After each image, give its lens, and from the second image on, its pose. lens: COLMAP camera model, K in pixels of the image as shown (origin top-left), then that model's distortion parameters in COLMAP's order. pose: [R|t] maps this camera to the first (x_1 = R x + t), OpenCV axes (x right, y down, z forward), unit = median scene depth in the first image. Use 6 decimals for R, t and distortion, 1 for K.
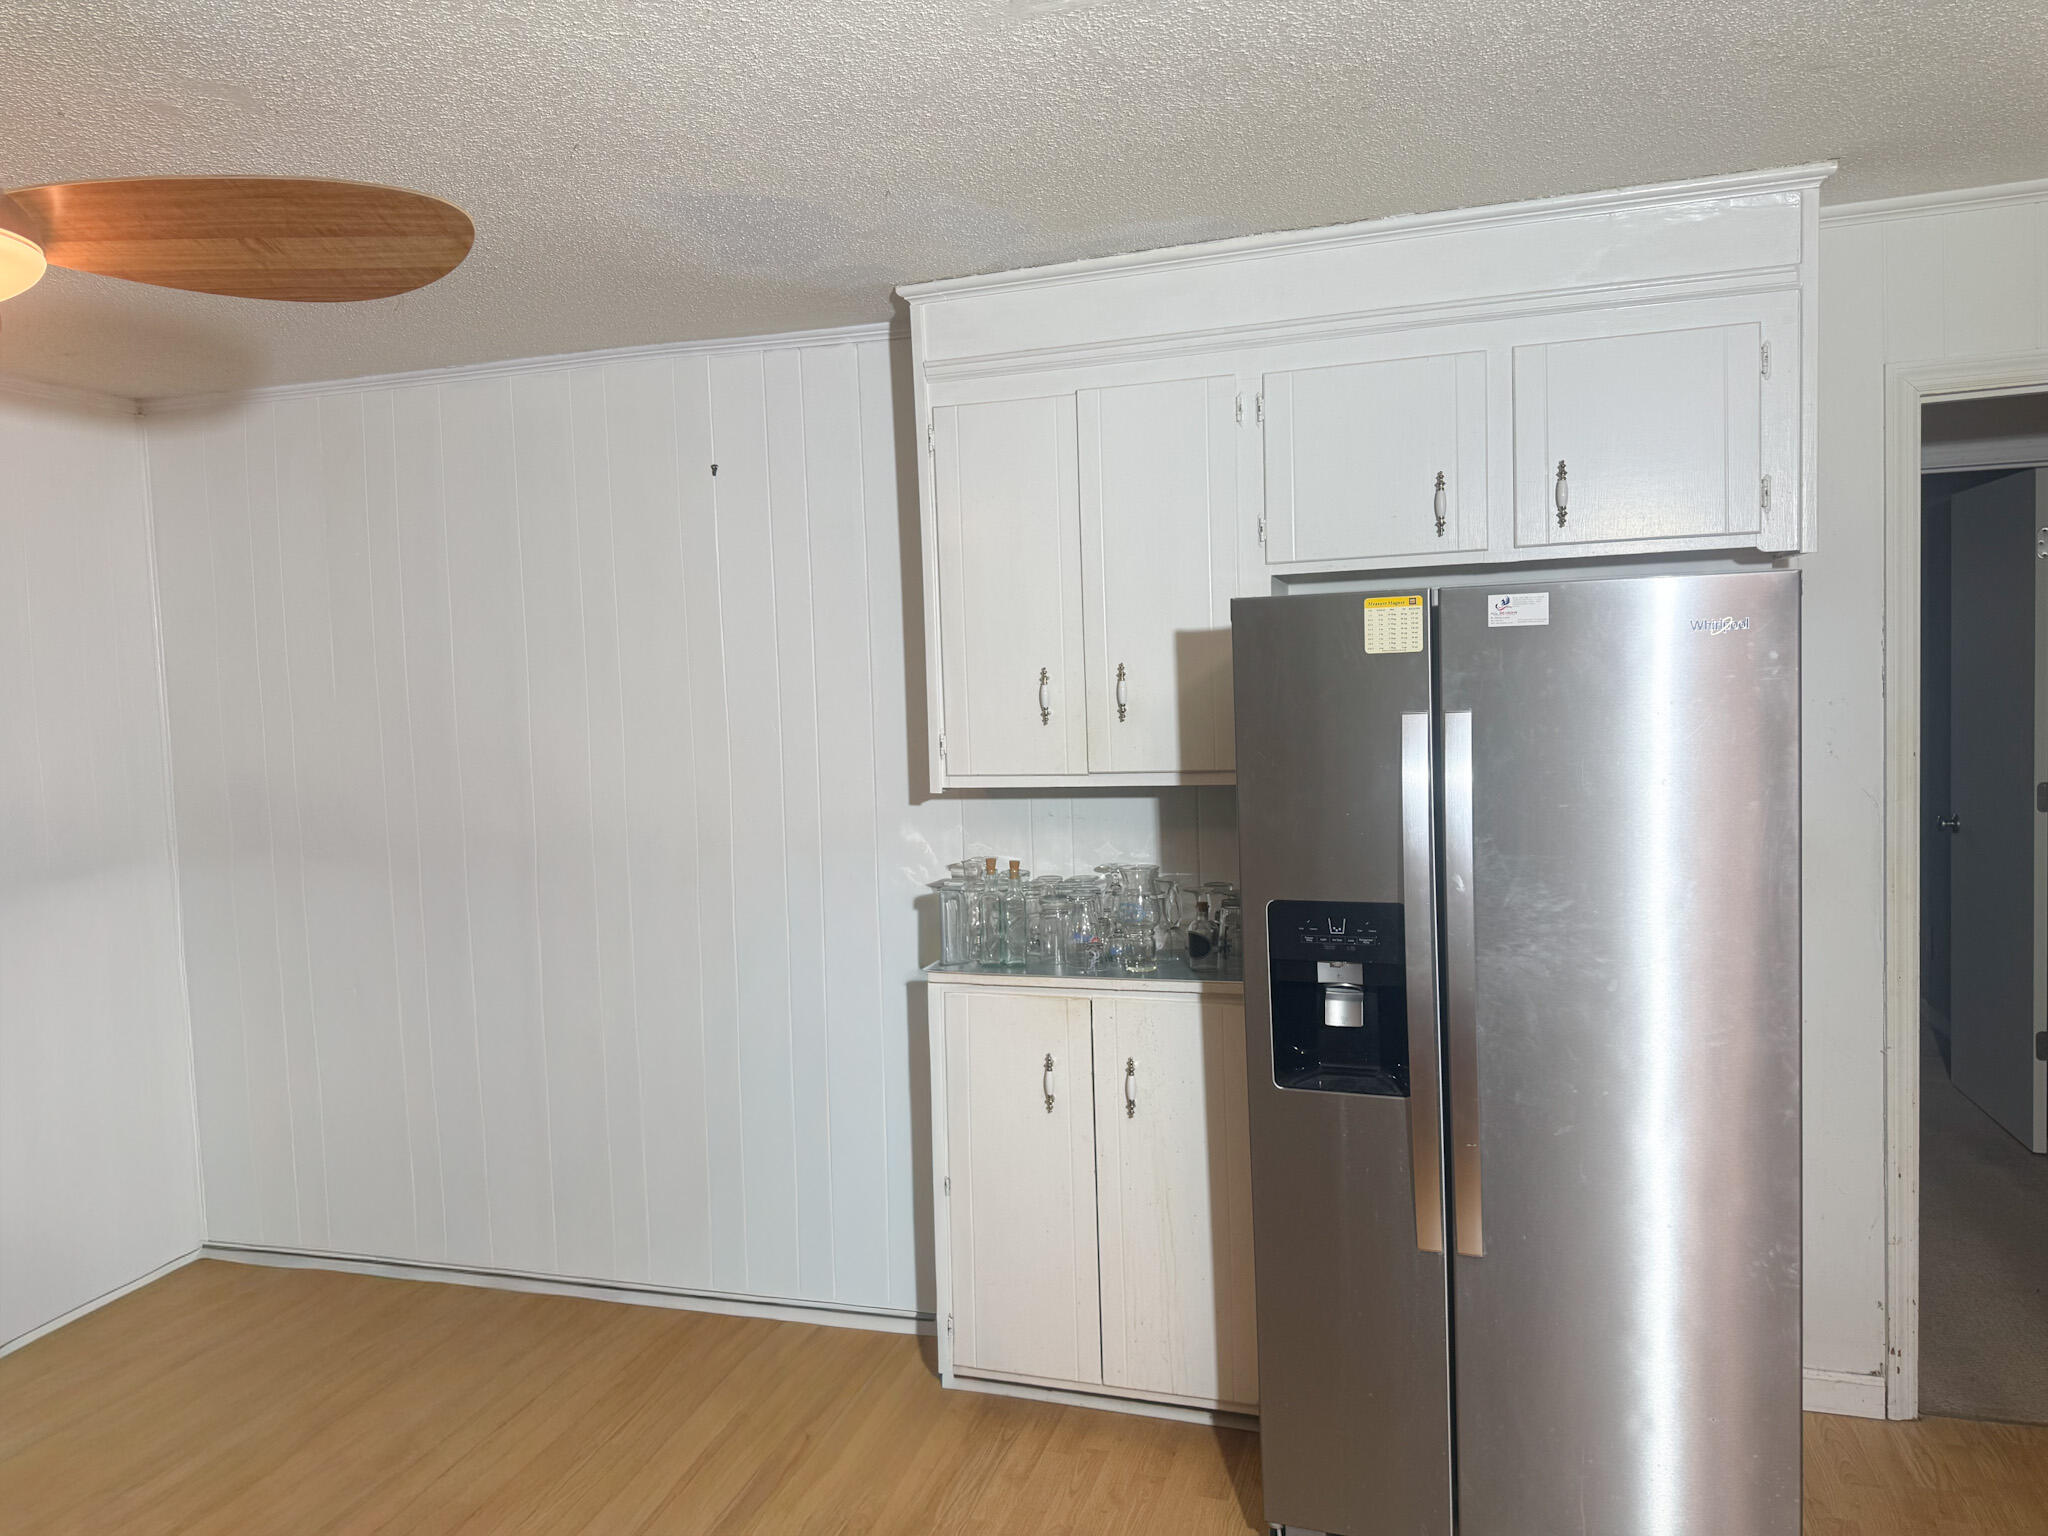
lens RADIAL K [[1463.3, 0, 1024.0], [0, 1463.3, 768.0], [0, 0, 1]] dist [0.091208, -0.000787]
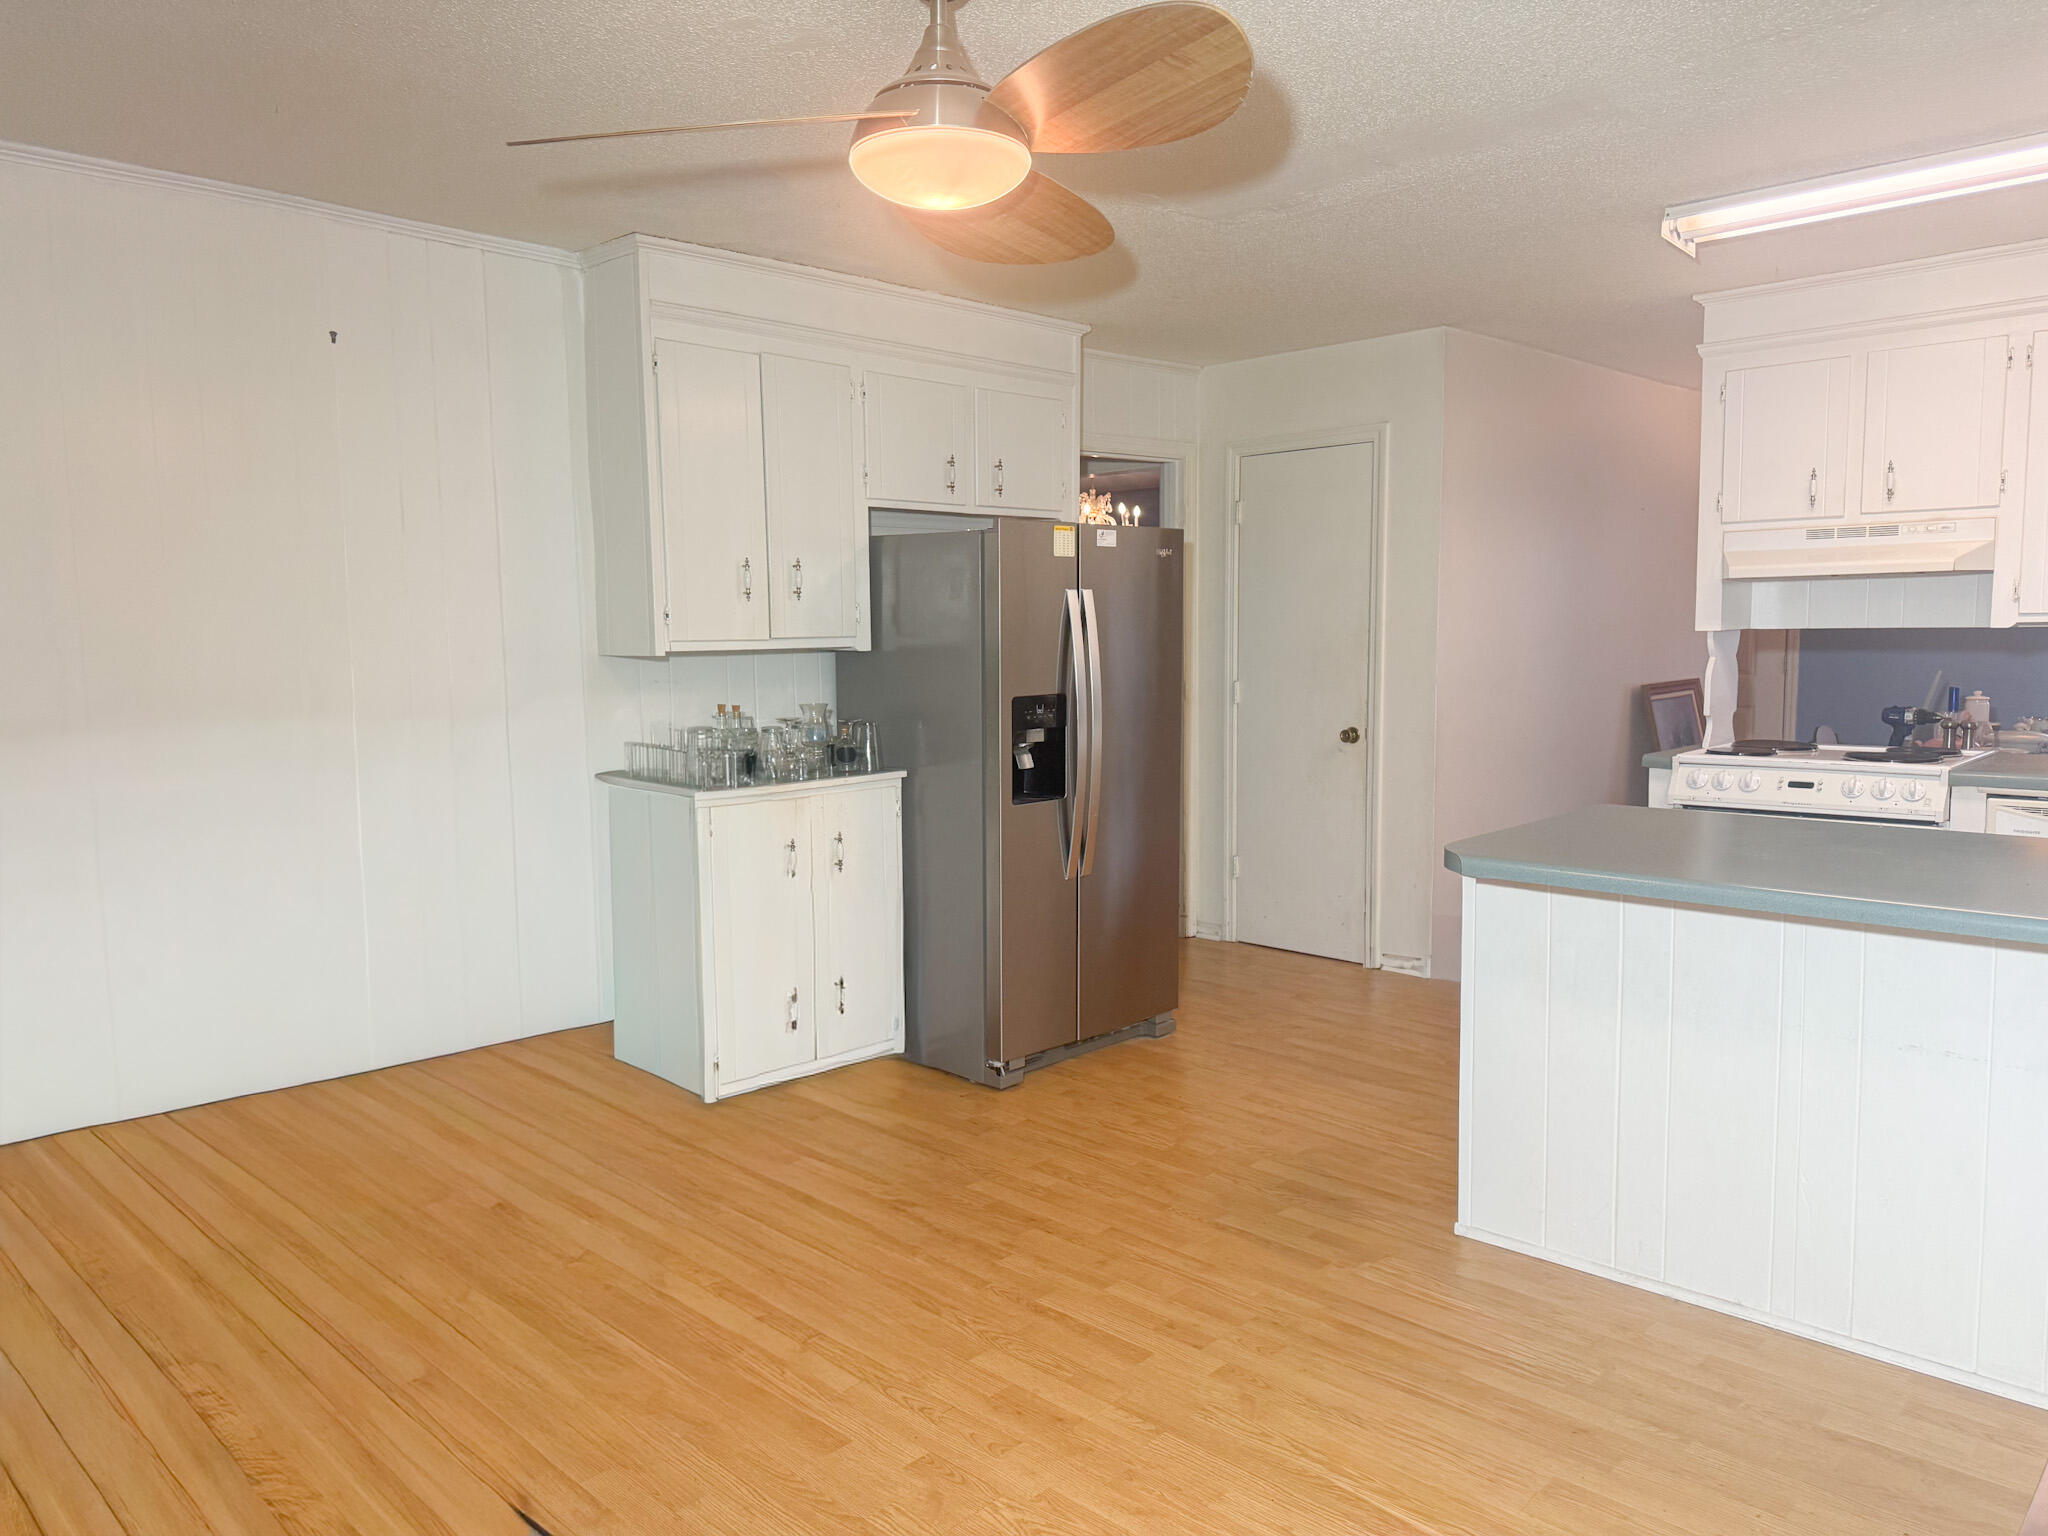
lens RADIAL K [[1463.3, 0, 1024.0], [0, 1463.3, 768.0], [0, 0, 1]] dist [0.091208, -0.000787]
pose [[0.477392, -0.054610, 0.876992, -1.062552], [0.054253, 0.997995, 0.032612, 0.093267], [-0.877014, 0.032011, 0.479397, 0.147558]]
